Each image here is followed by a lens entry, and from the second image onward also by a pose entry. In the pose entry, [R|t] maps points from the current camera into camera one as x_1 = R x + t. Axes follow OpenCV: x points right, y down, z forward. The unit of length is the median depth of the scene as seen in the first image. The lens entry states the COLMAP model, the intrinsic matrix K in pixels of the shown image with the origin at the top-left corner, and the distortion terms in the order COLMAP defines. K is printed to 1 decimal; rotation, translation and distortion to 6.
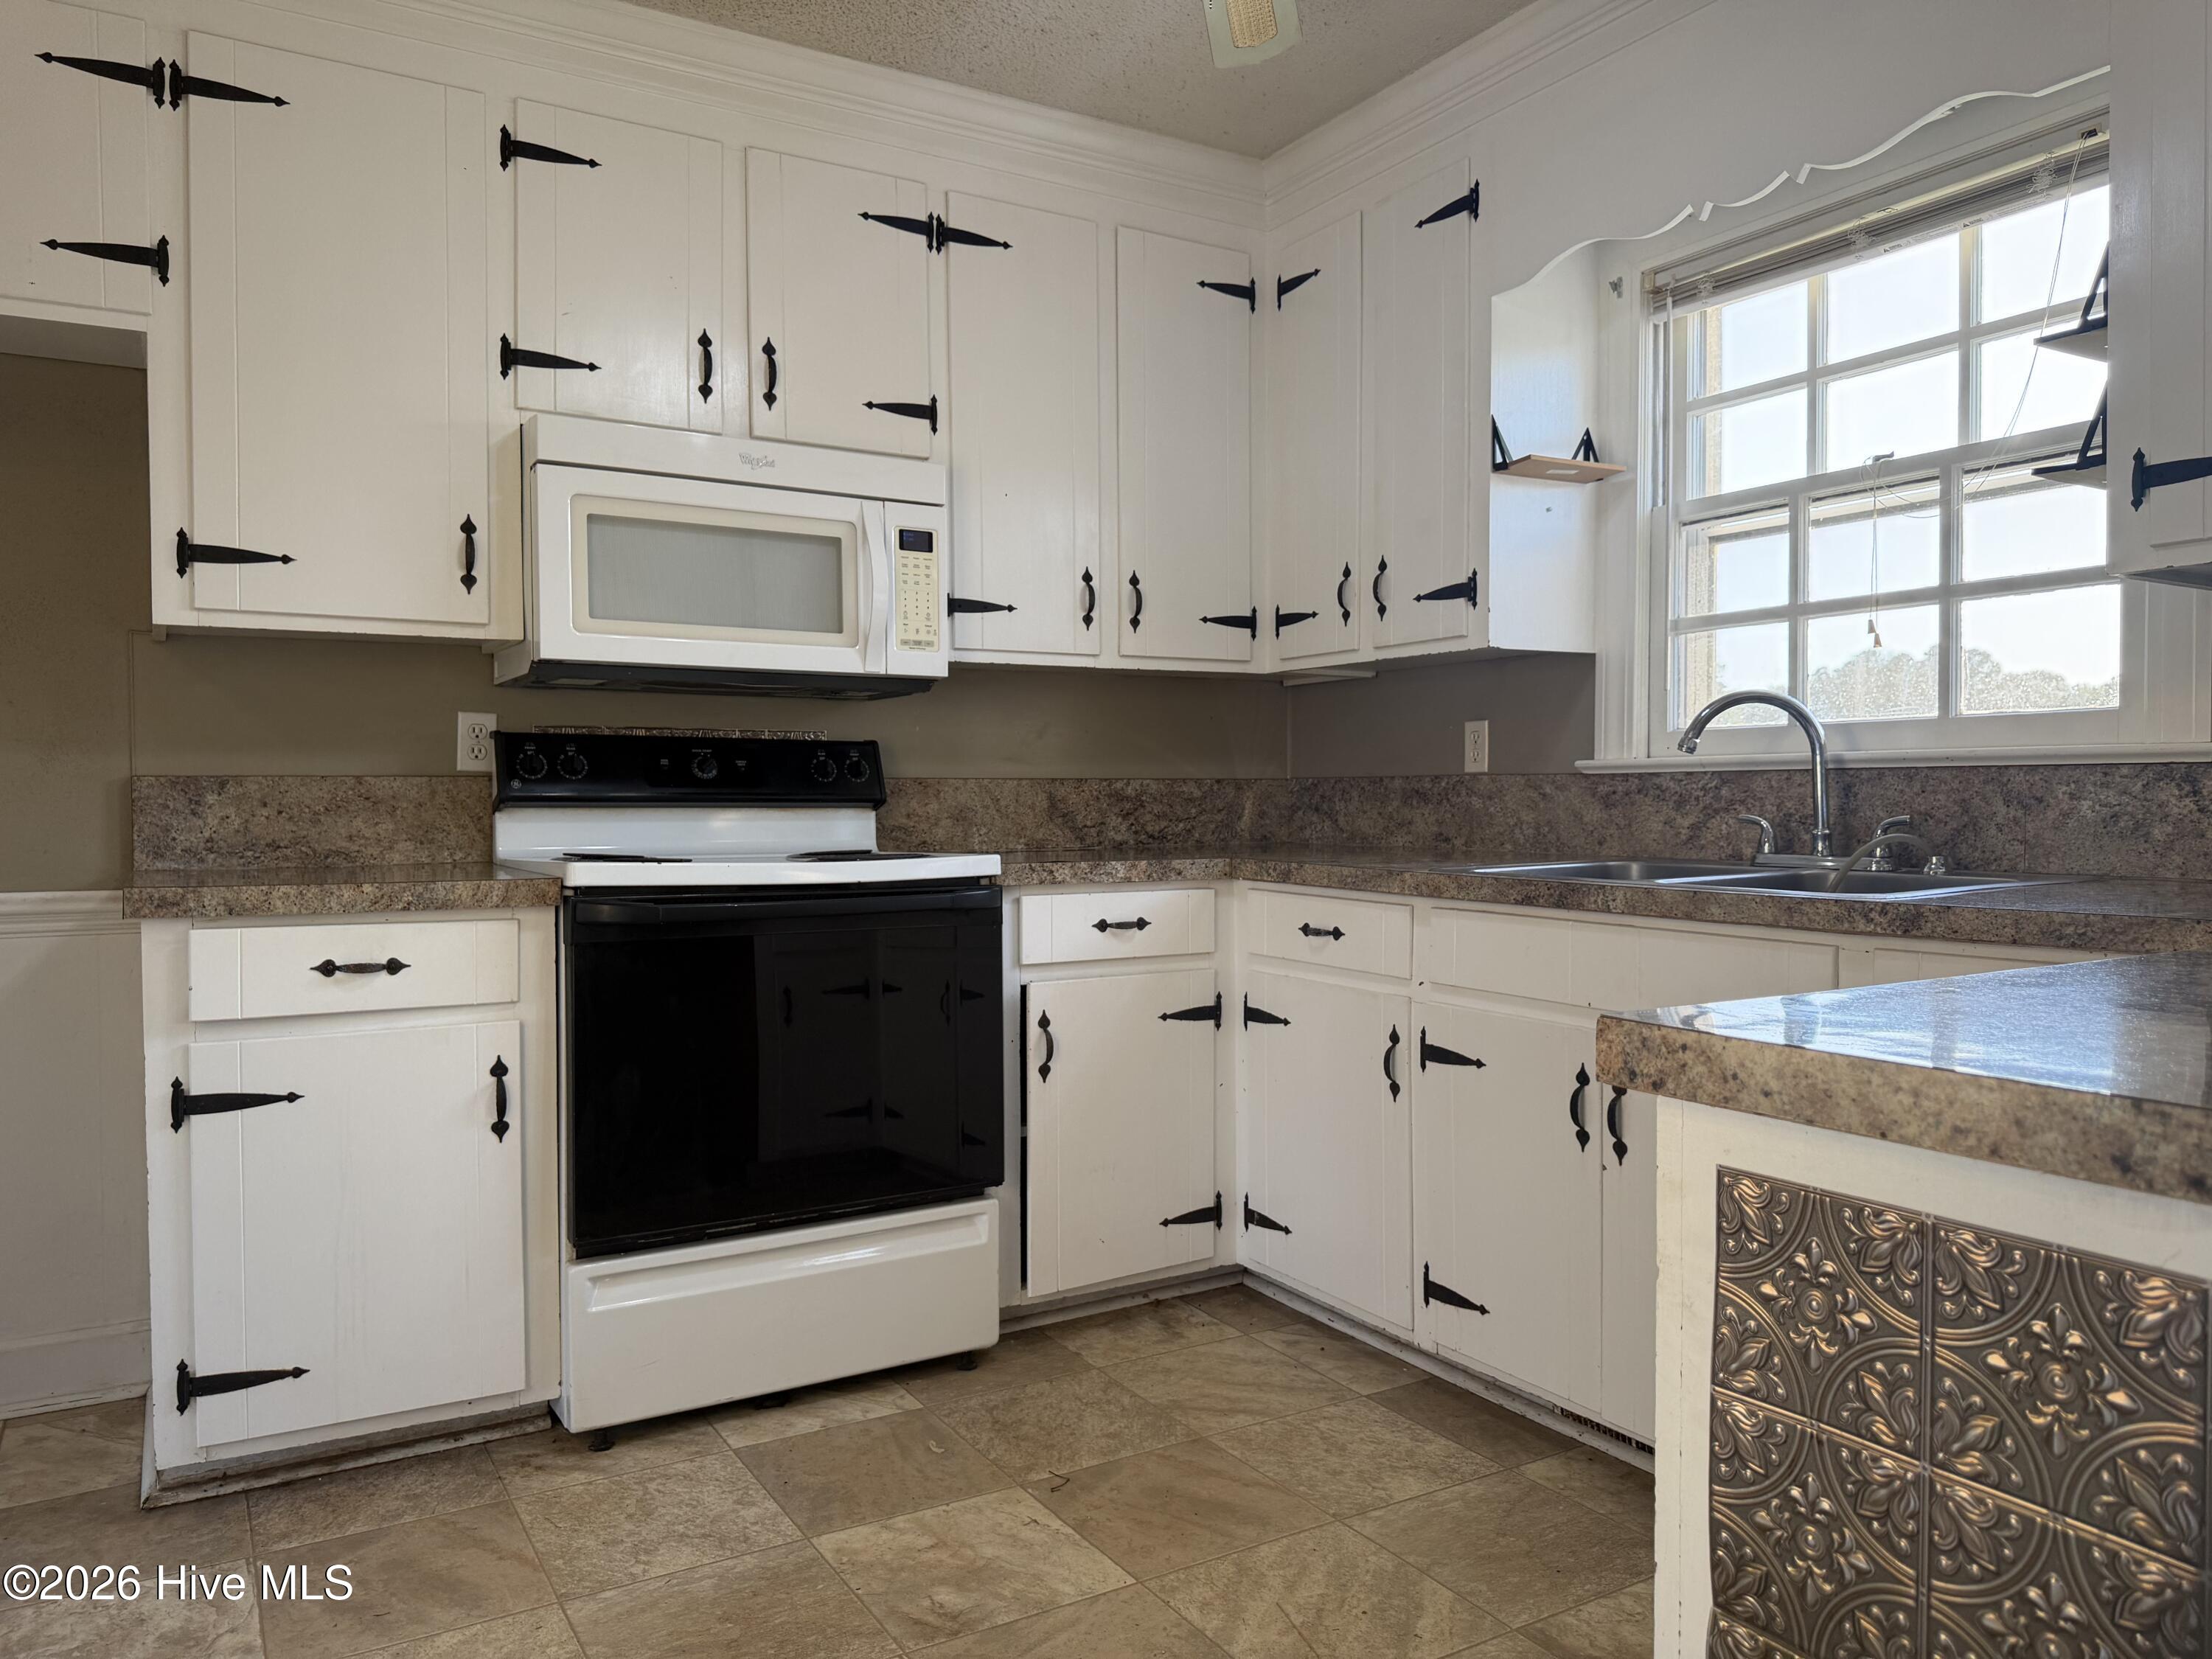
lens RADIAL K [[1559.7, 0, 1098.5], [0, 1559.7, 832.5], [0, 0, 1]] dist [0.050437, -0.063816]
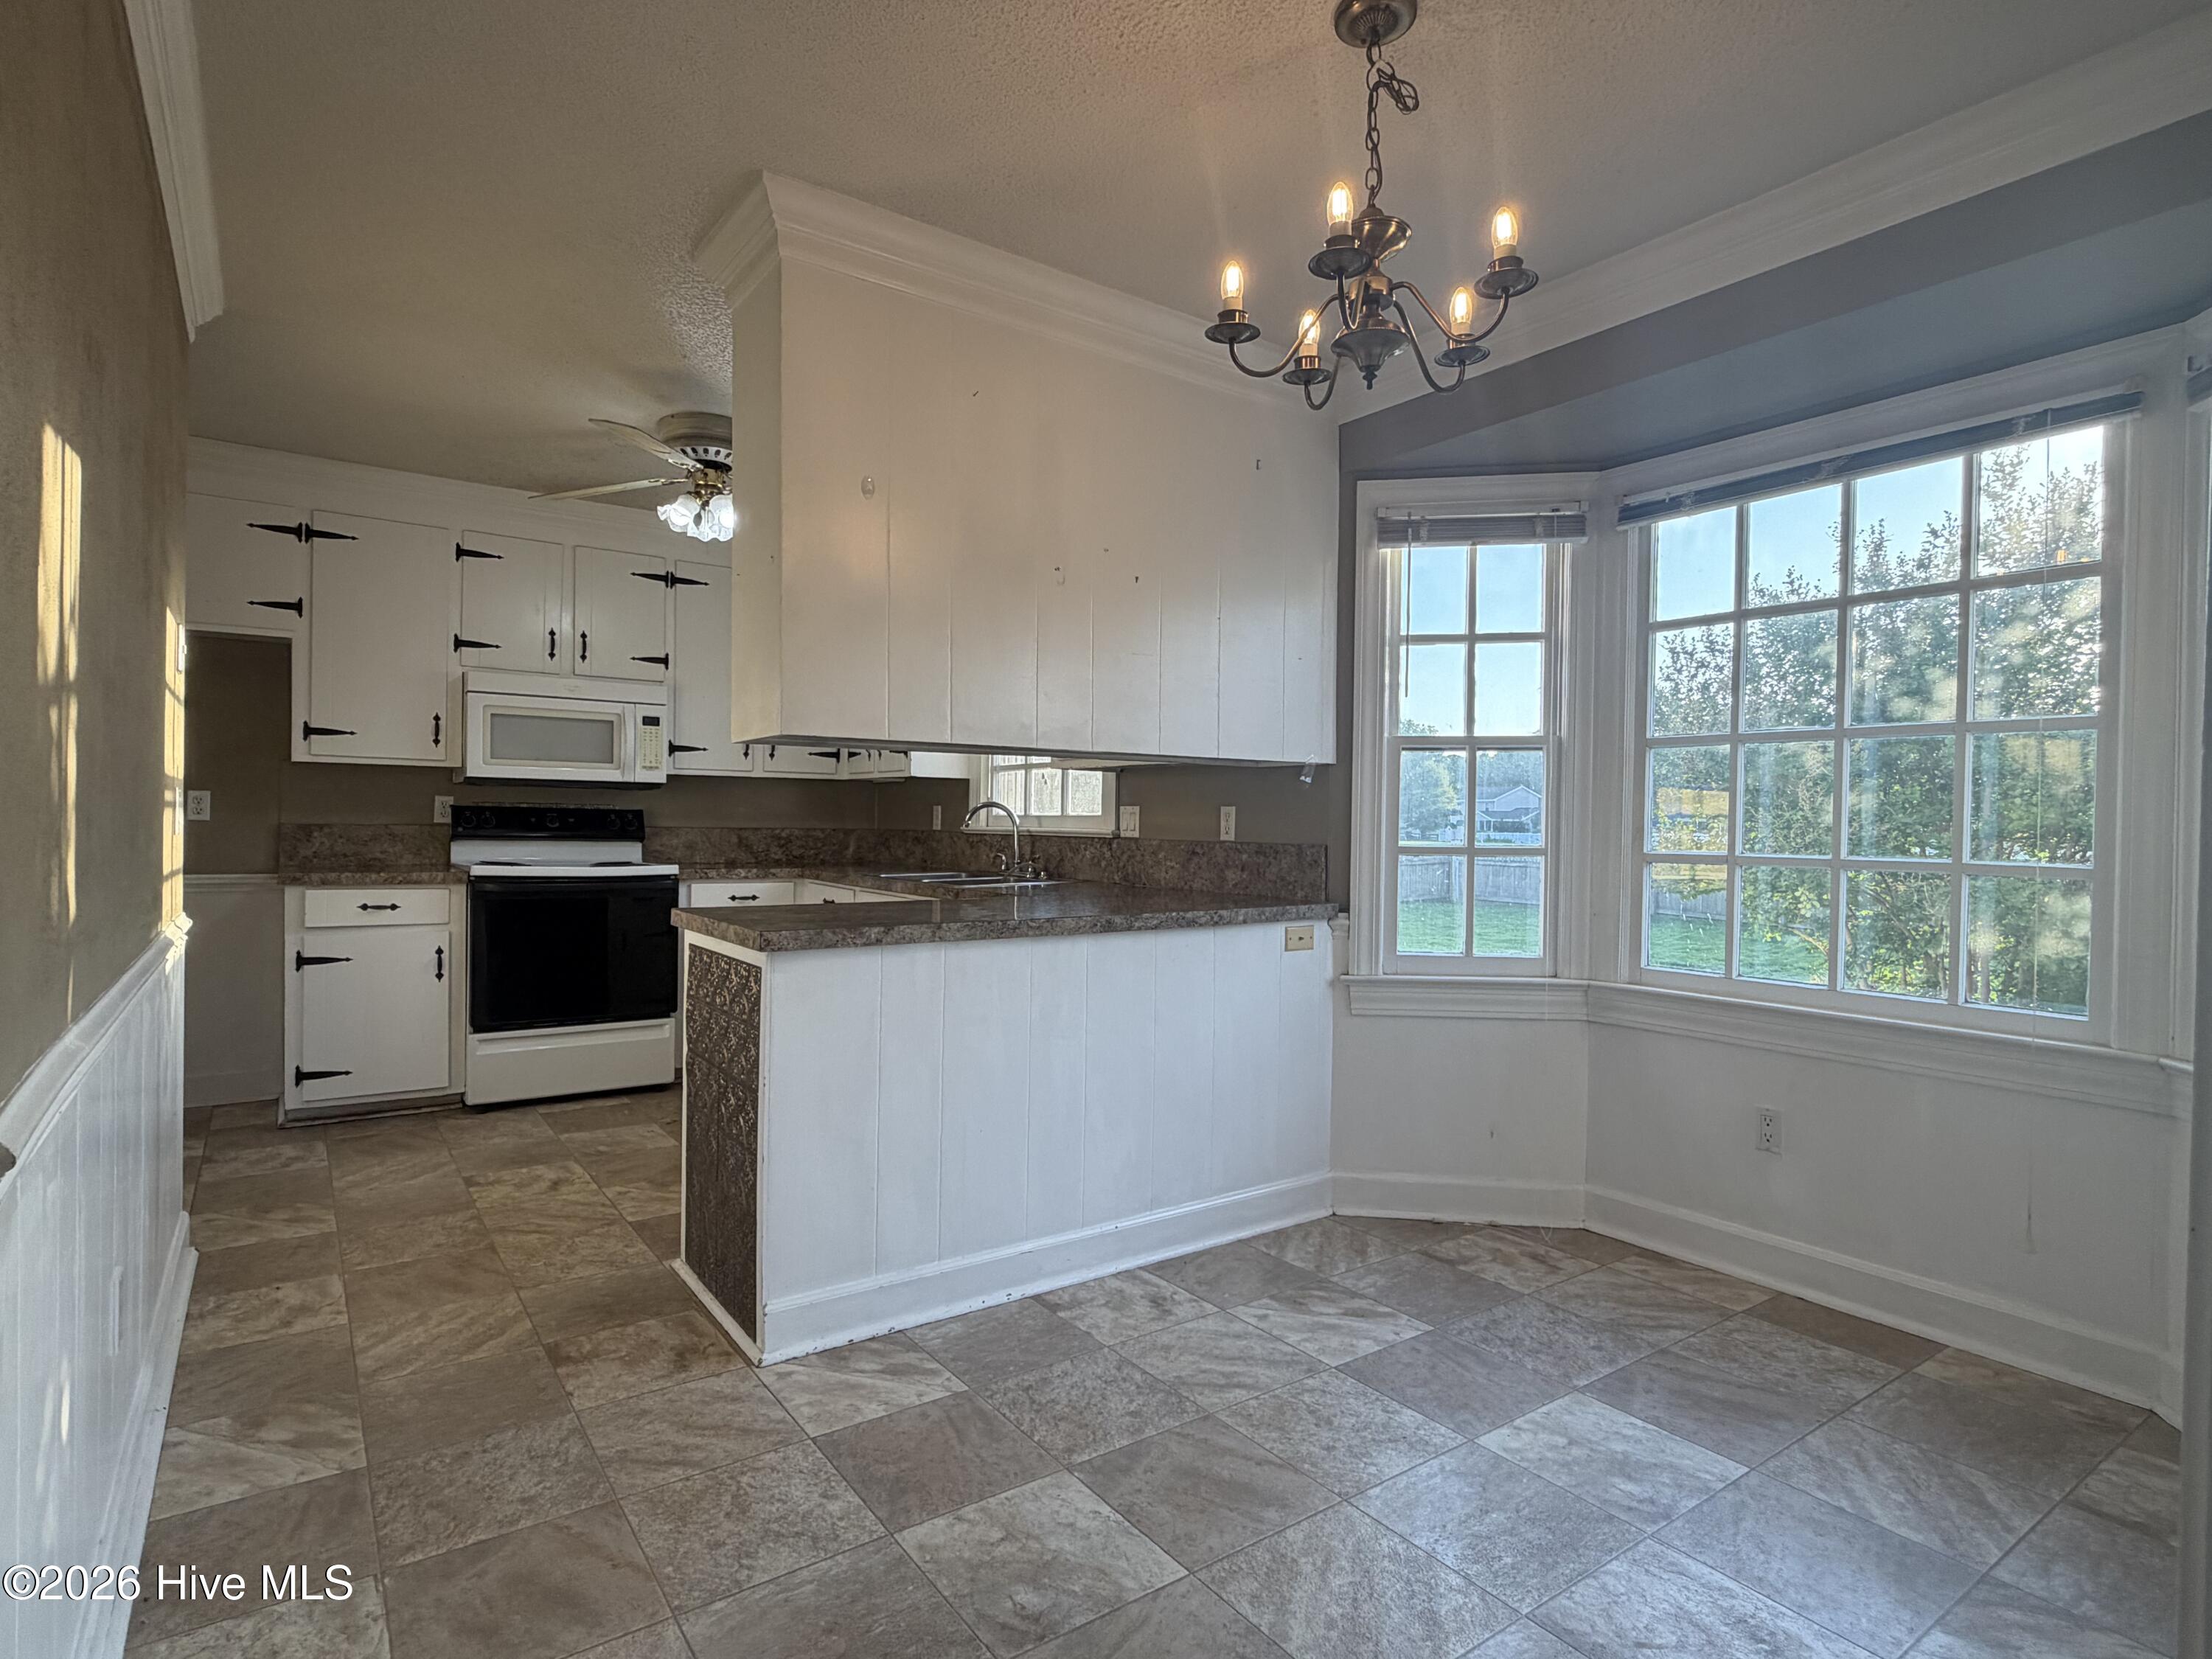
lens RADIAL K [[1154.3, 0, 1092.4], [0, 1154.3, 836.2], [0, 0, 1]] dist [-0.002535, 0.002043]
pose [[0.996776, 0.018262, 0.078126, 0.394527], [-0.017388, 0.999779, -0.011851, -0.017666], [-0.078325, 0.010454, 0.996873, -0.697122]]
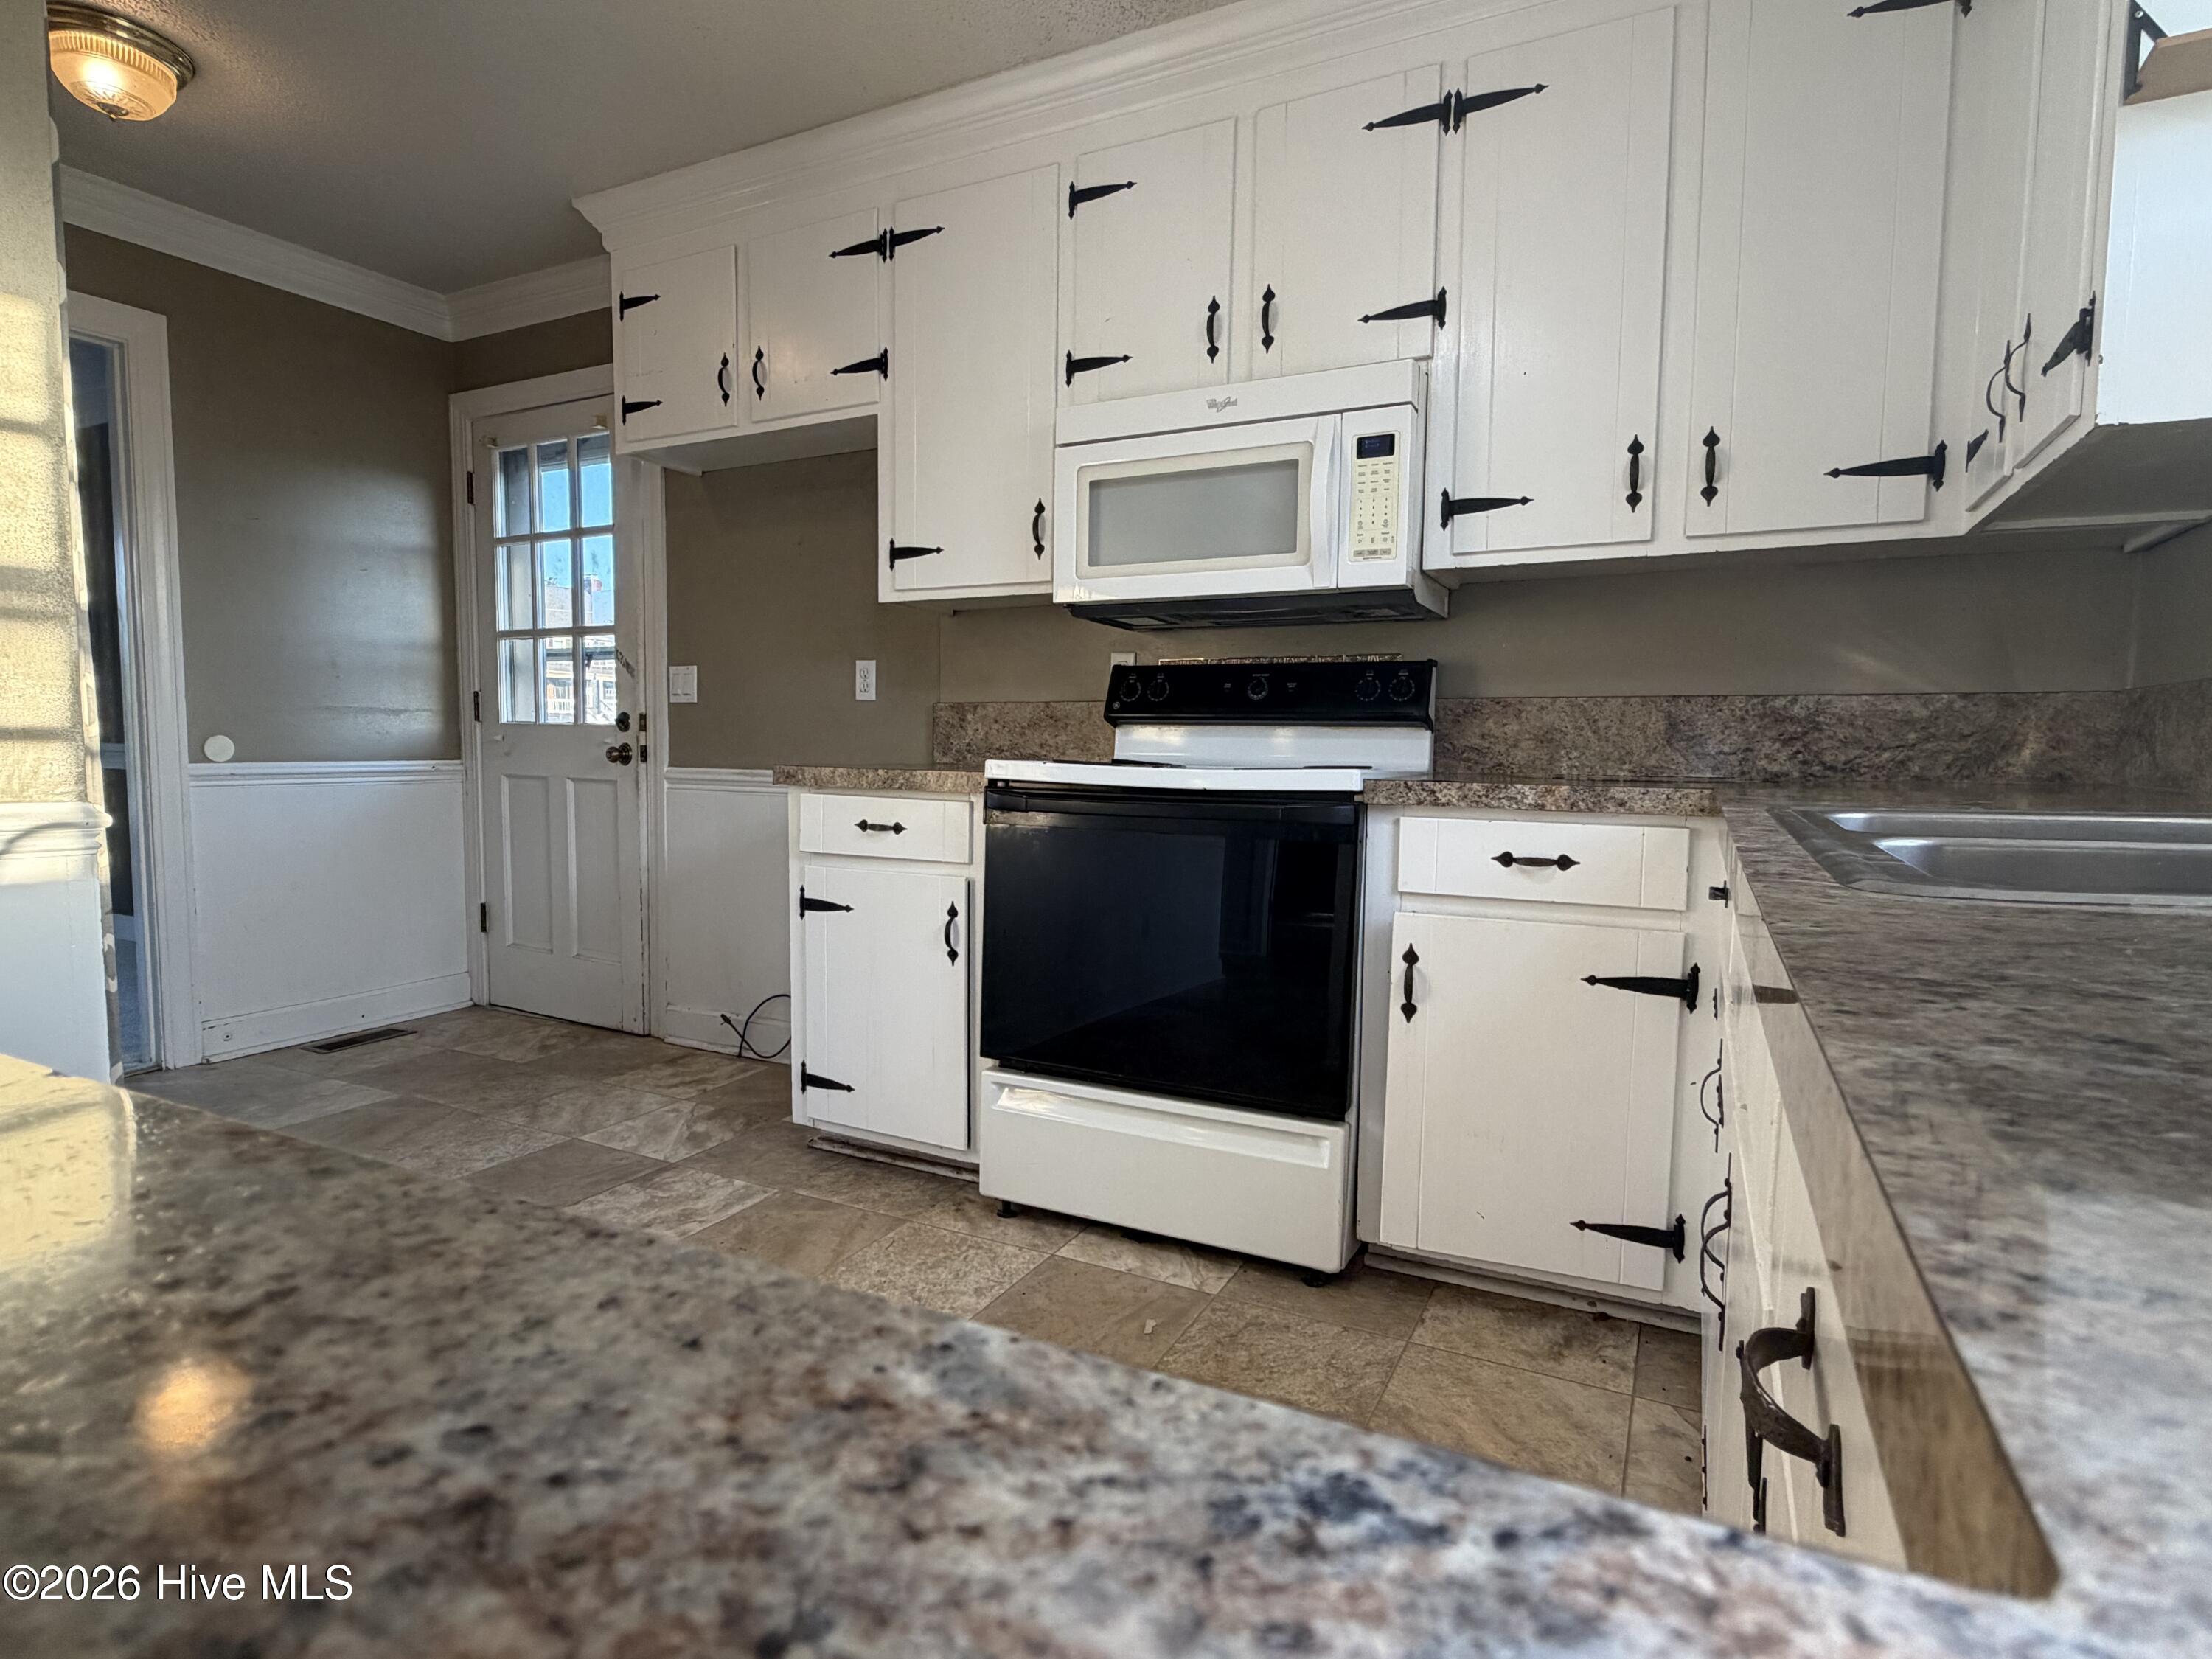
lens RADIAL K [[1154.3, 0, 1102.5], [0, 1154.3, 839.7], [0, 0, 1]] dist [-0.002535, 0.002043]
pose [[0.528625, 0.077770, -0.845286, 0.437088], [-0.032975, 0.996924, 0.071099, 0.012120], [0.848215, -0.009711, 0.529563, 0.494242]]
